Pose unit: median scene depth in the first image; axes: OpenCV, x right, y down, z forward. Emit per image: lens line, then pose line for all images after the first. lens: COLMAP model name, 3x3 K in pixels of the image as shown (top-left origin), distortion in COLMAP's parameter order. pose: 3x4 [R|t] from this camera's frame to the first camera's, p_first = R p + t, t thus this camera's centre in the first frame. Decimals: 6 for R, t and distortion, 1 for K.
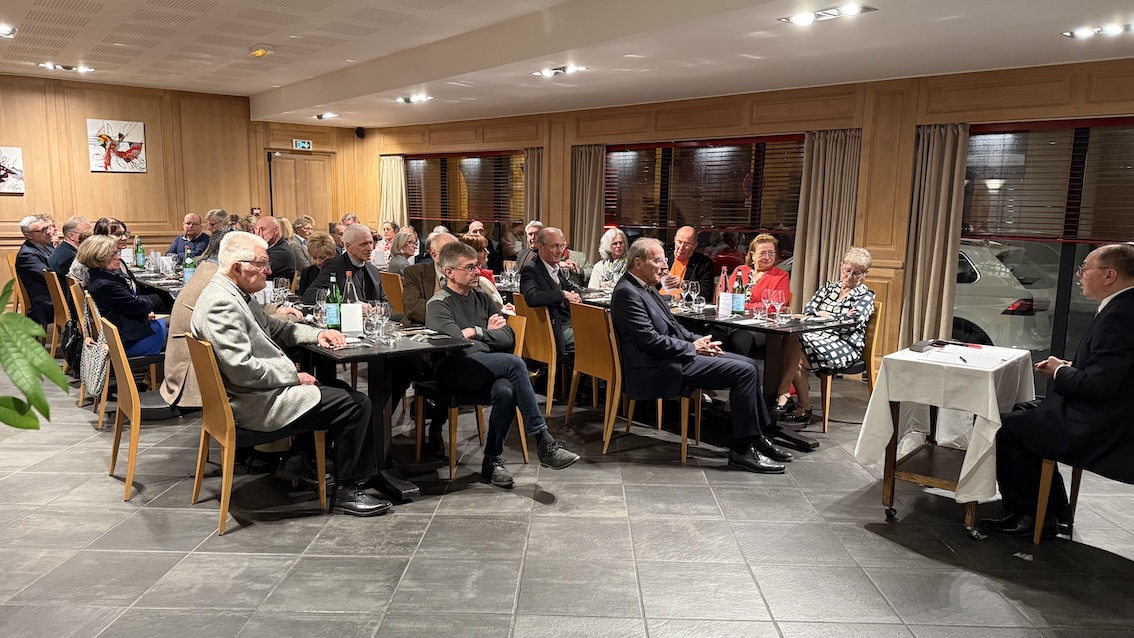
lens RADIAL K [[761.6, 0, 567.0], [0, 761.6, 319.0], [0, 0, 1]] dist [0.085252, -0.105558]
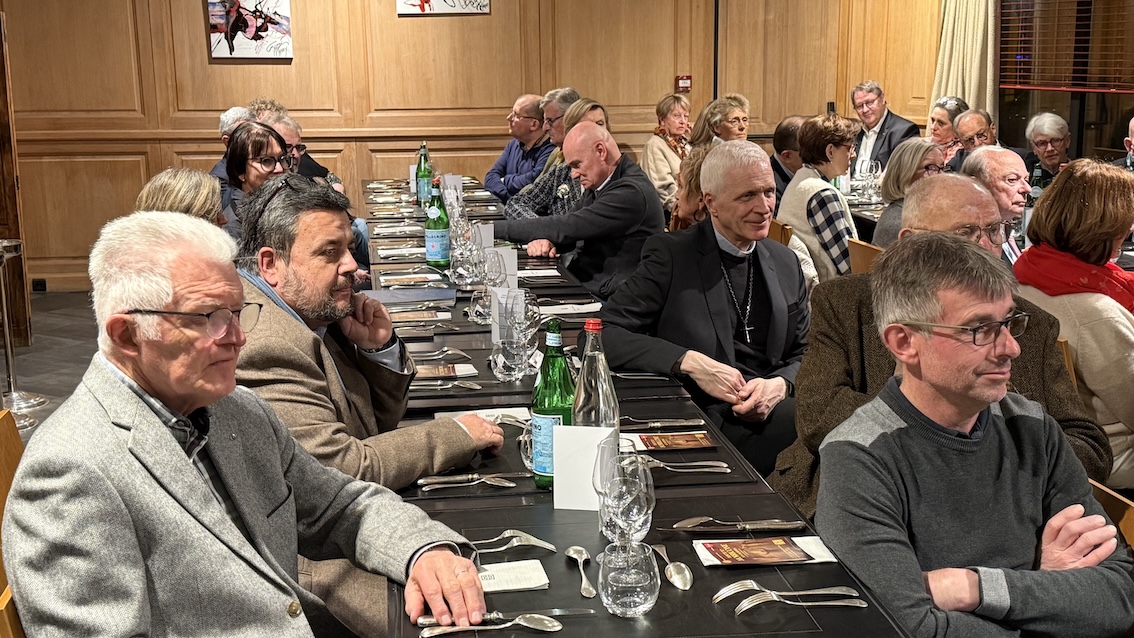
lens RADIAL K [[1393.0, 0, 582.4], [0, 1393.0, 318.9], [0, 0, 1]] dist [0.133988, -0.035767]
pose [[0.863451, 0.070247, -0.499517, 0.000487], [-0.049204, 0.997263, 0.055193, -0.045804], [0.502026, -0.023078, 0.864544, 0.244985]]
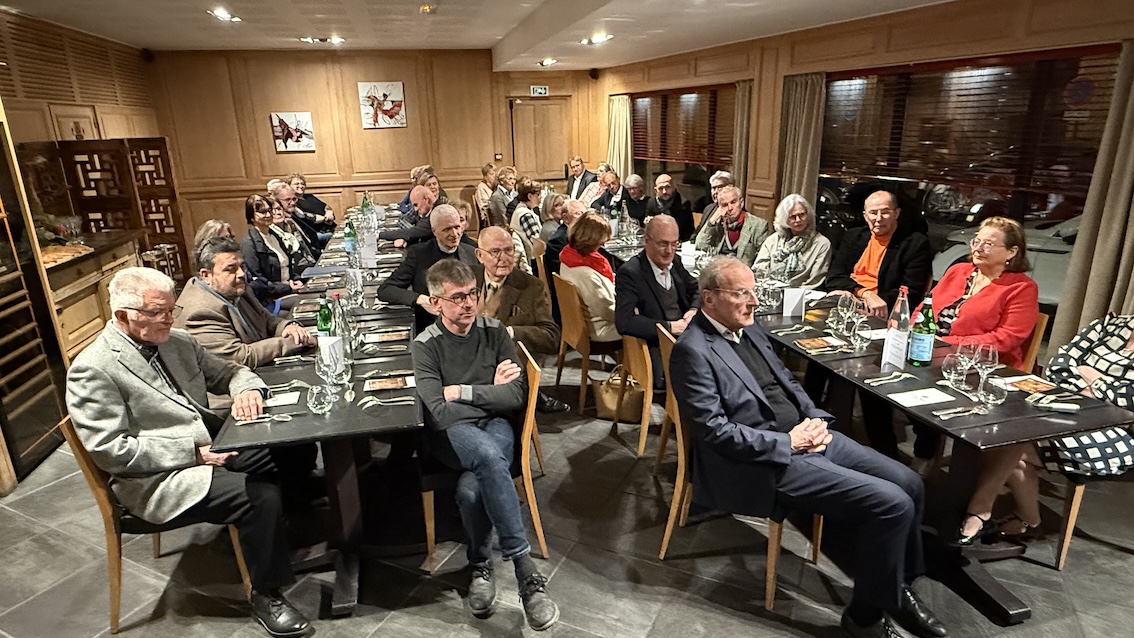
lens RADIAL K [[640.7, 0, 567.0], [0, 640.7, 319.0], [0, 0, 1]] dist [-0.000011, -0.000834]
pose [[0.909020, 0.083247, -0.408354, 0.103159], [-0.021066, 0.987772, 0.154473, -0.070767], [0.416220, -0.131817, 0.899658, 0.244304]]
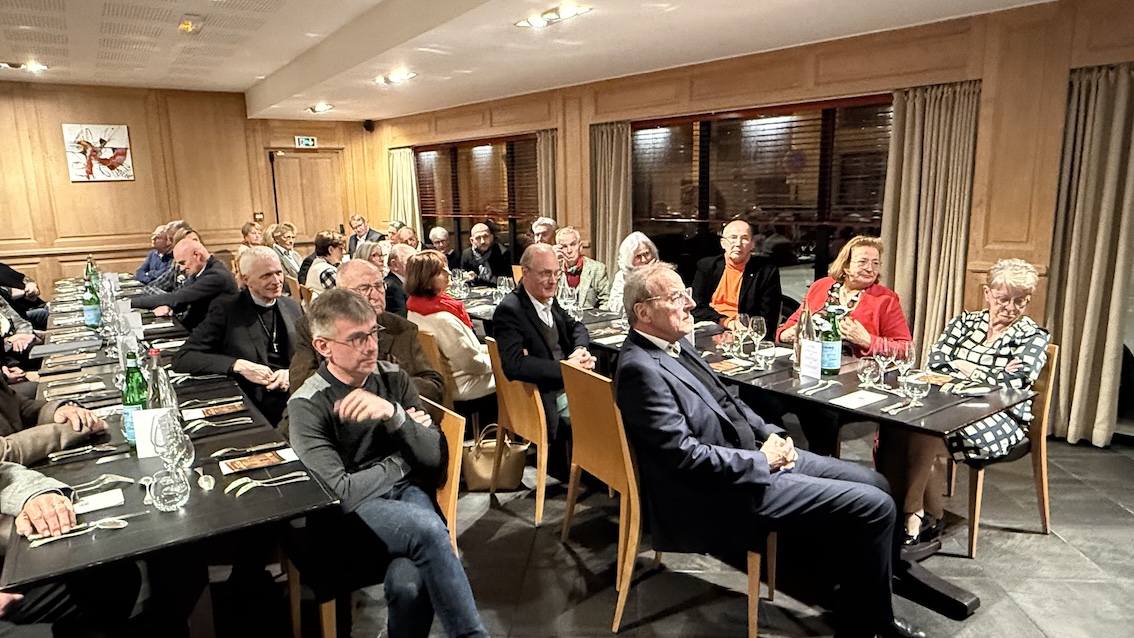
lens RADIAL K [[693.7, 0, 562.3], [0, 693.7, 318.6], [0, 0, 1]] dist [-0.000322, 0.000795]
pose [[0.996662, -0.026290, -0.077292, 0.030083], [0.029121, 0.998937, 0.035727, -0.046516], [0.076271, -0.037858, 0.996368, 0.249128]]
